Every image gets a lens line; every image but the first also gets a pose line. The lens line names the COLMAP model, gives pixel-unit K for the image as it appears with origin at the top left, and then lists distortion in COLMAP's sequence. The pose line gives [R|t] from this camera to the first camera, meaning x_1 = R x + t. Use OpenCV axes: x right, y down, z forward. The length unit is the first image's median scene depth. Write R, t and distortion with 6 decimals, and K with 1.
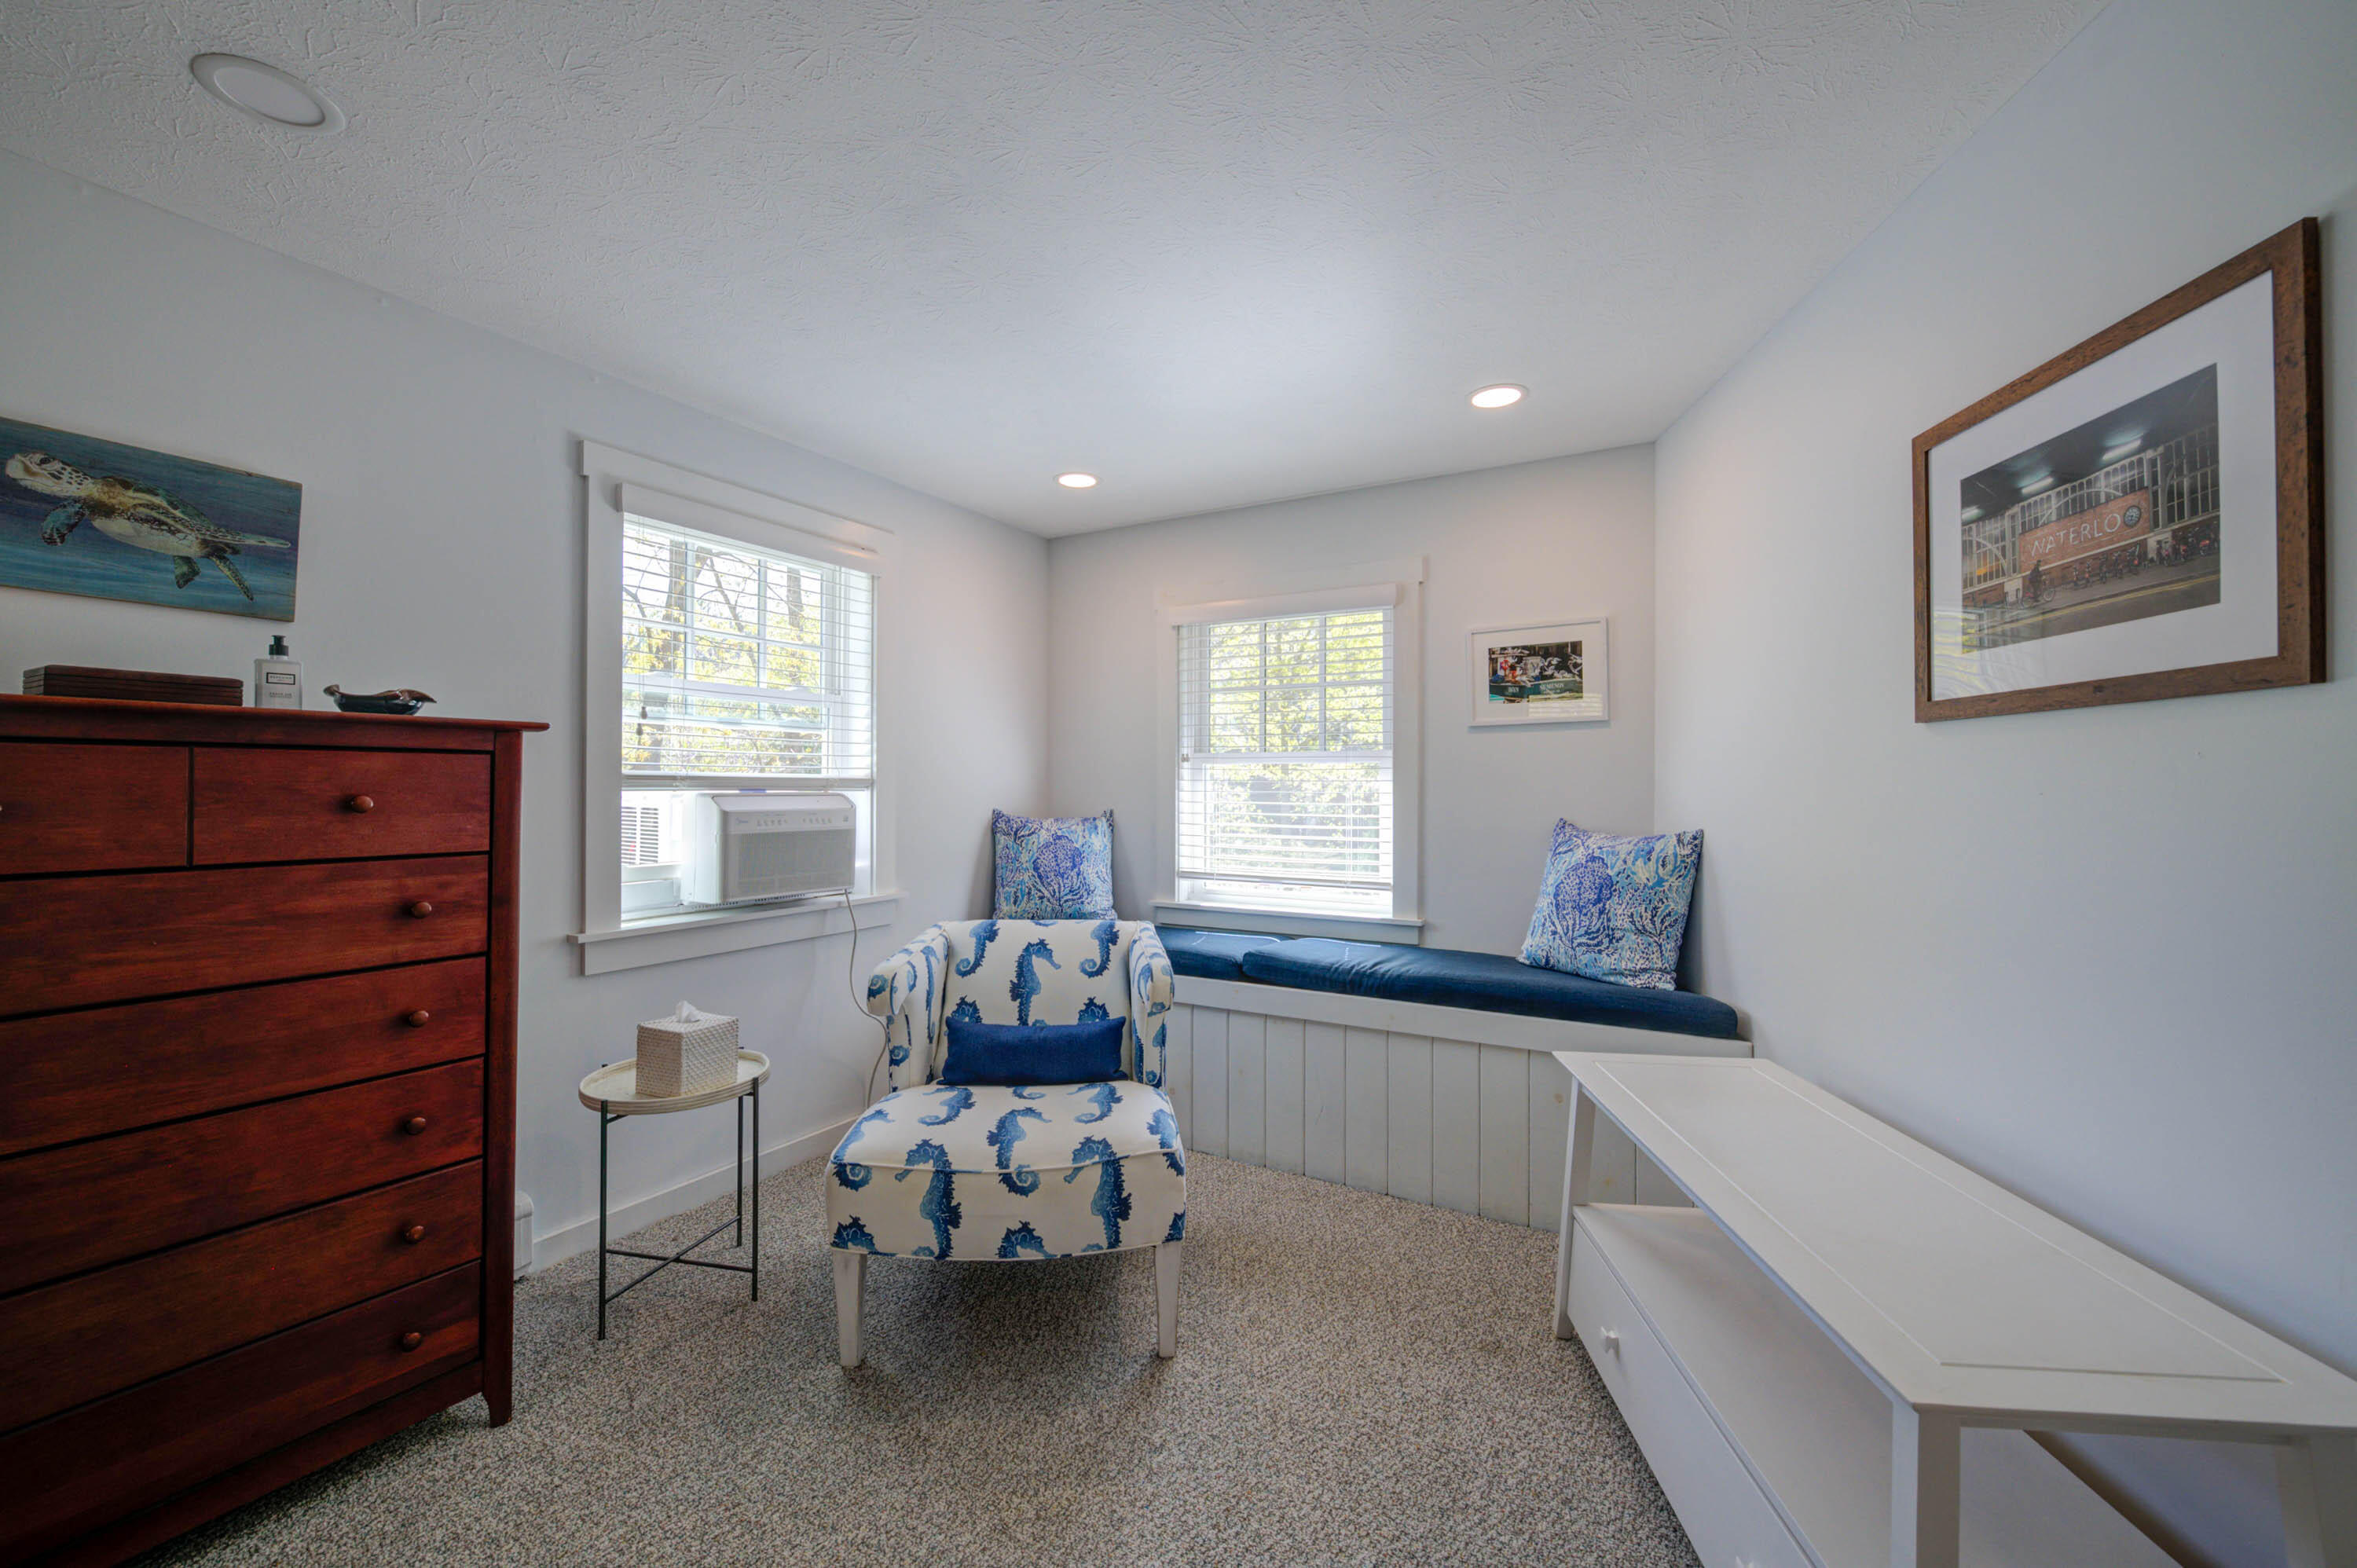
lens RADIAL K [[932.8, 0, 1196.7], [0, 932.8, 781.9], [0, 0, 1]] dist [-0.000567, -0.000713]
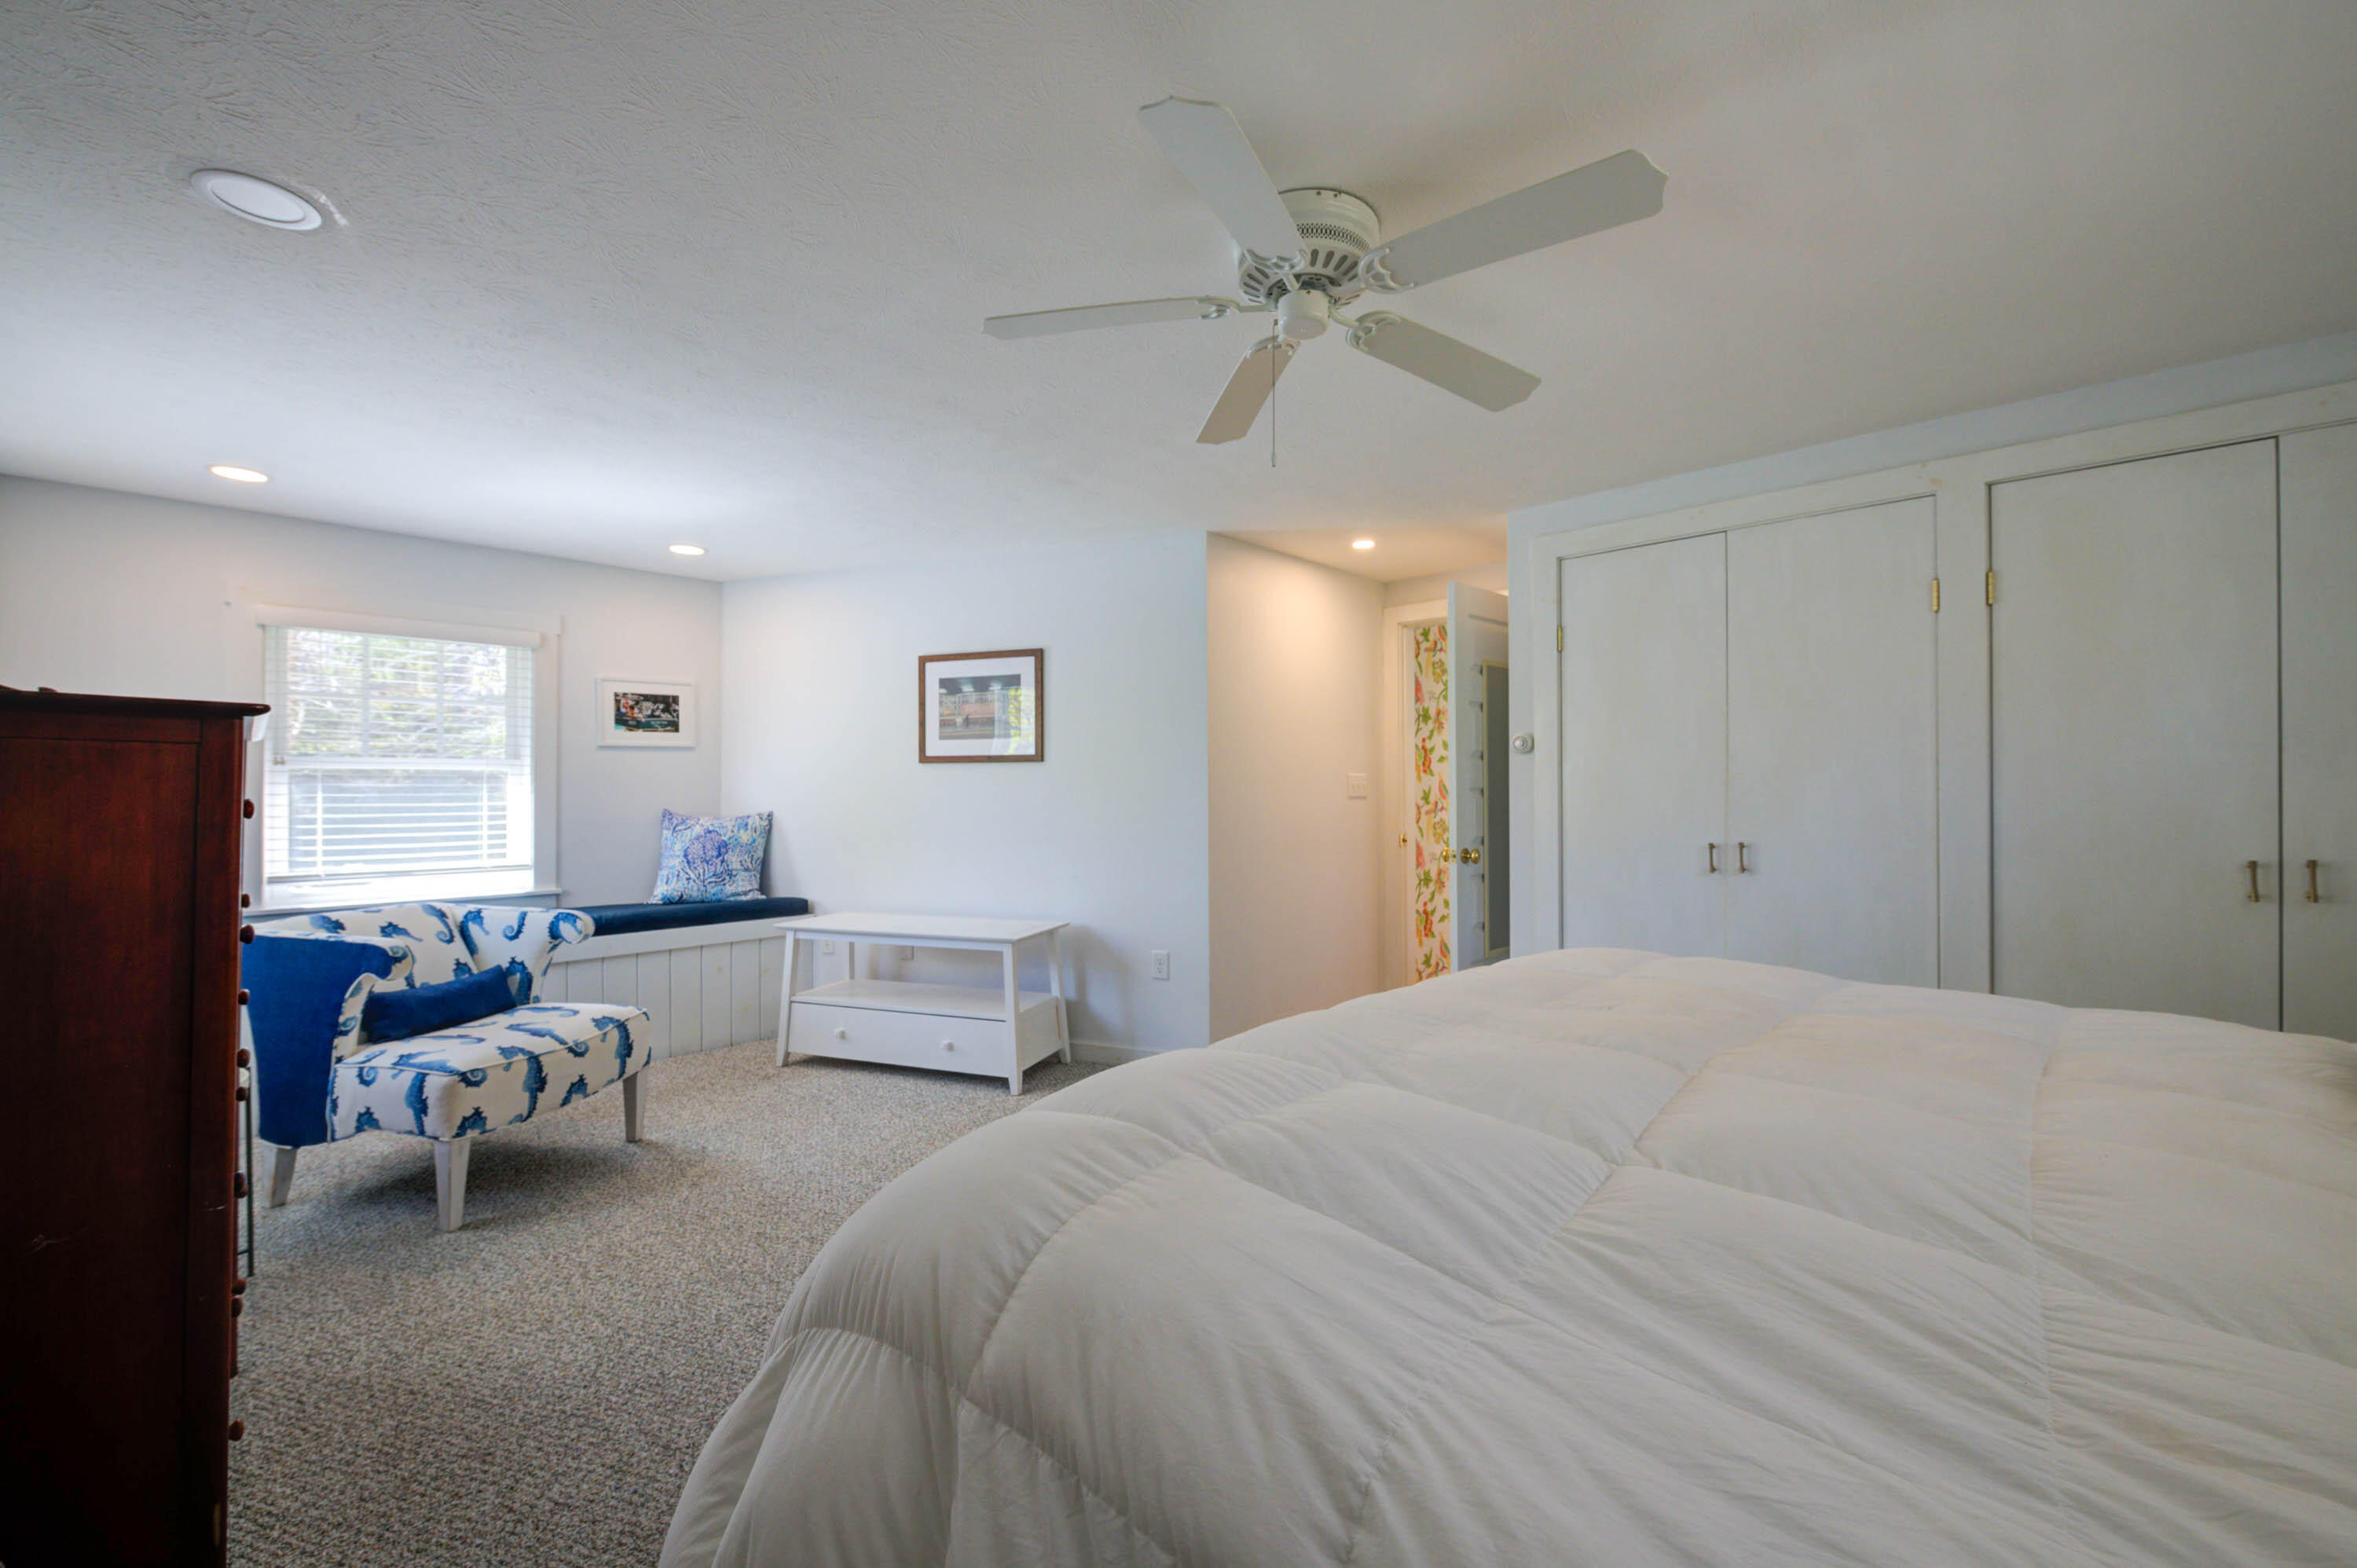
lens RADIAL K [[932.8, 0, 1176.4], [0, 932.8, 782.9], [0, 0, 1]] dist [-0.000567, -0.000713]
pose [[0.253323, -0.001058, 0.967381, -1.022005], [-0.001646, 0.999997, 0.001524, -0.008538], [-0.967380, -0.001979, 0.253321, -0.240438]]
